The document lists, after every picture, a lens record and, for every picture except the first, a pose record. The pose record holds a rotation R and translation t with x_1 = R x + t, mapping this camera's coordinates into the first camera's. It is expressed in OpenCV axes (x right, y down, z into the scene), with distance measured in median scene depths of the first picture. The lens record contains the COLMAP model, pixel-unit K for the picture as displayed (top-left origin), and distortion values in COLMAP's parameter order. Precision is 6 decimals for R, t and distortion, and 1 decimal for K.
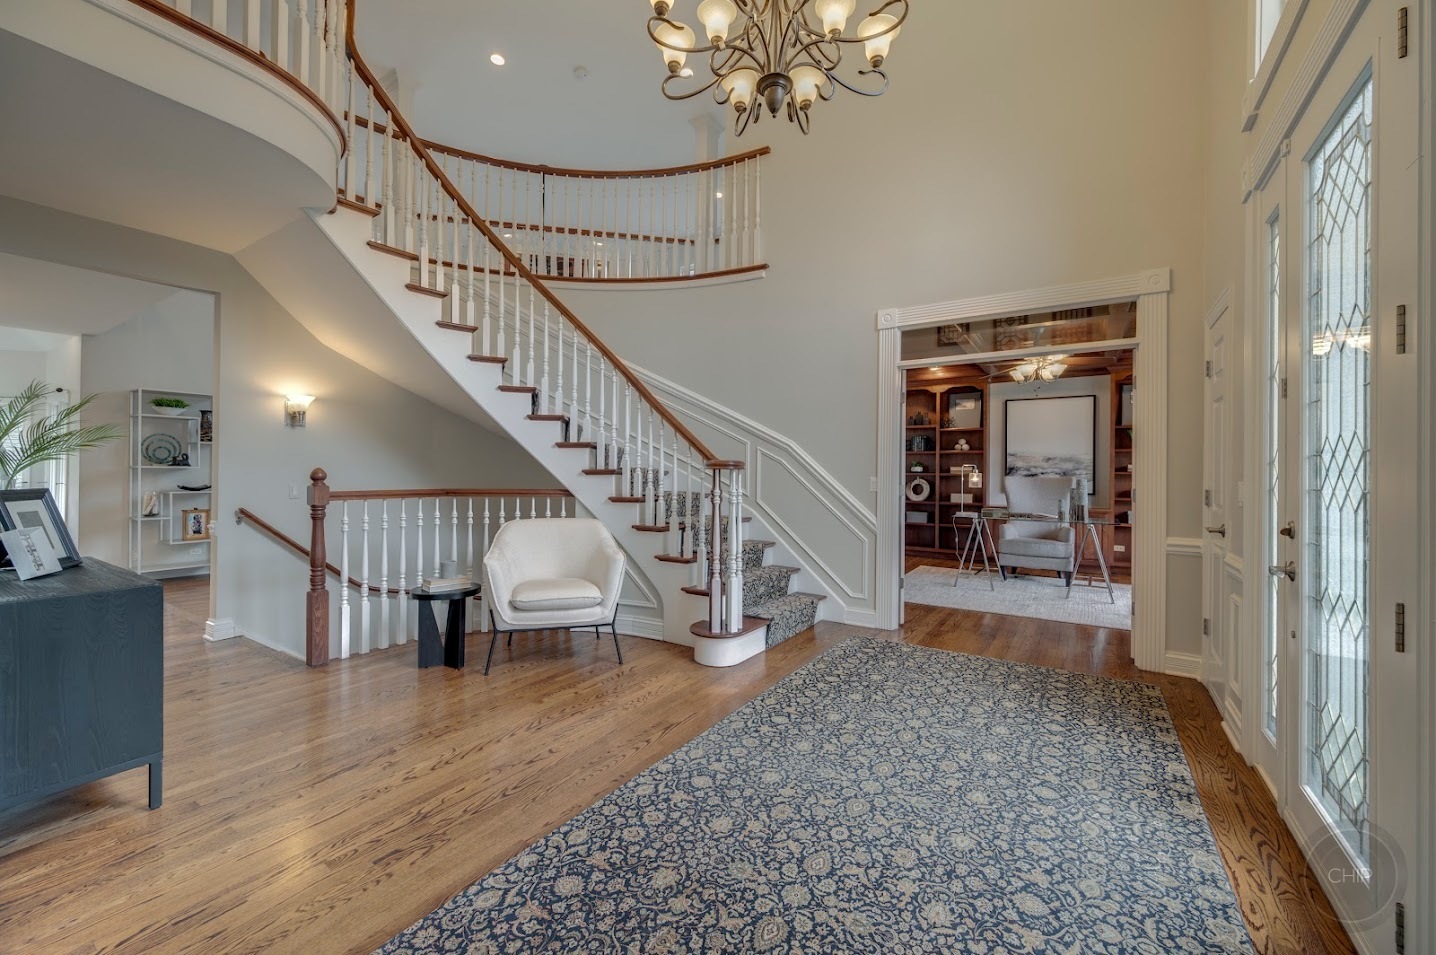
lens RADIAL K [[566.8, 0, 715.3], [0, 566.8, 471.4], [0, 0, 1]] dist [-0.002894, -0.000078]
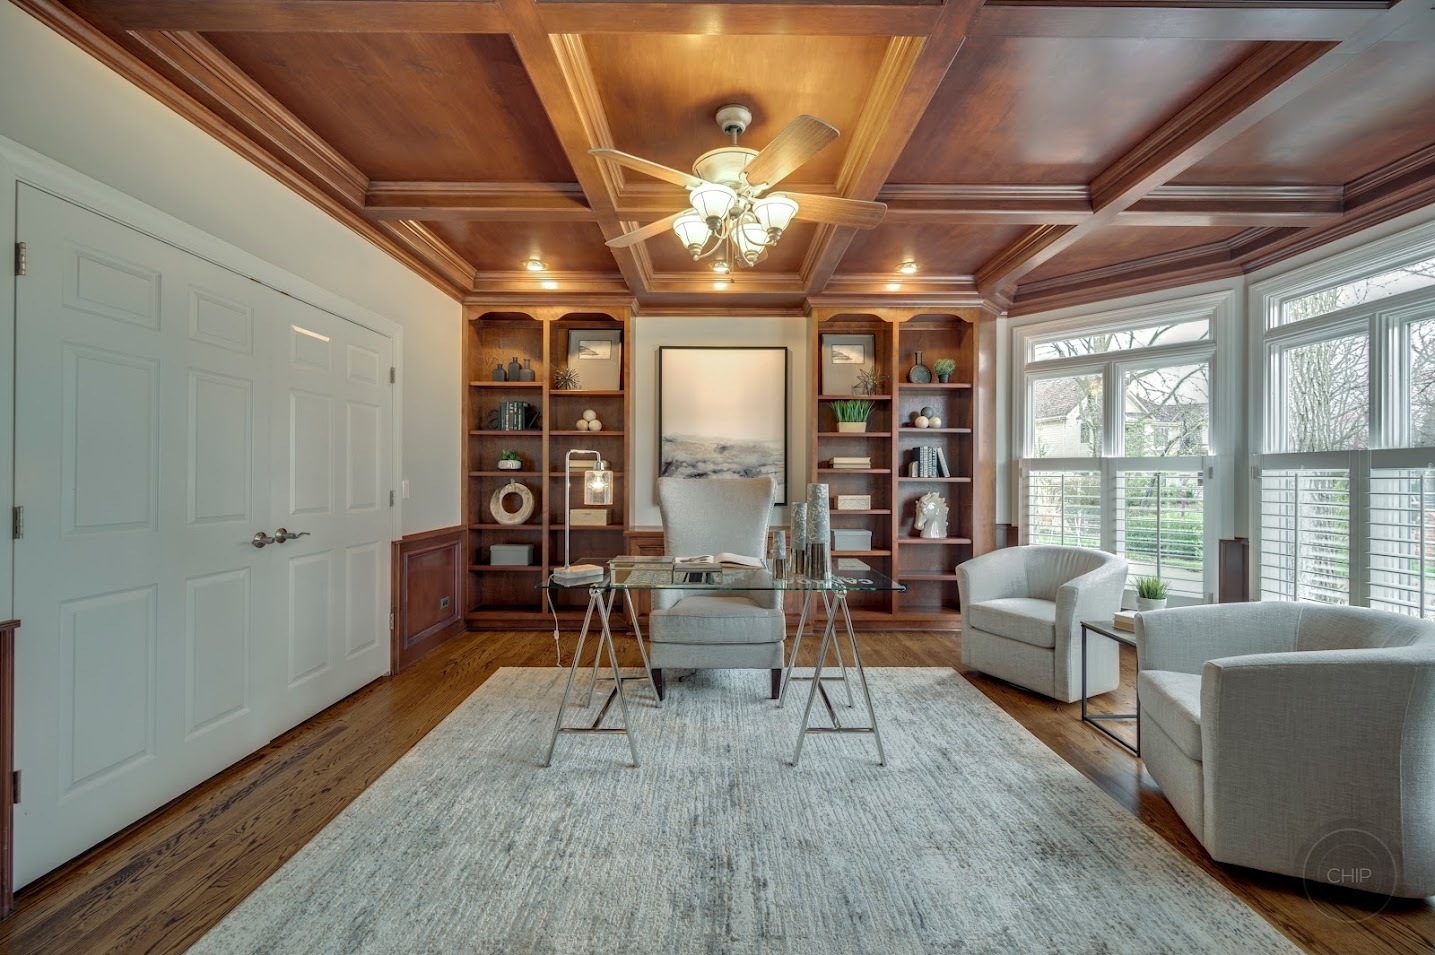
lens RADIAL K [[566.4, 0, 718.2], [0, 566.4, 475.5], [0, 0, 1]] dist [-0.002894, -0.000078]
pose [[0.835196, -0.006266, 0.549917, 0.237907], [0.002637, 0.999969, 0.007390, 0.002814], [-0.549947, -0.004722, 0.835186, 0.471880]]
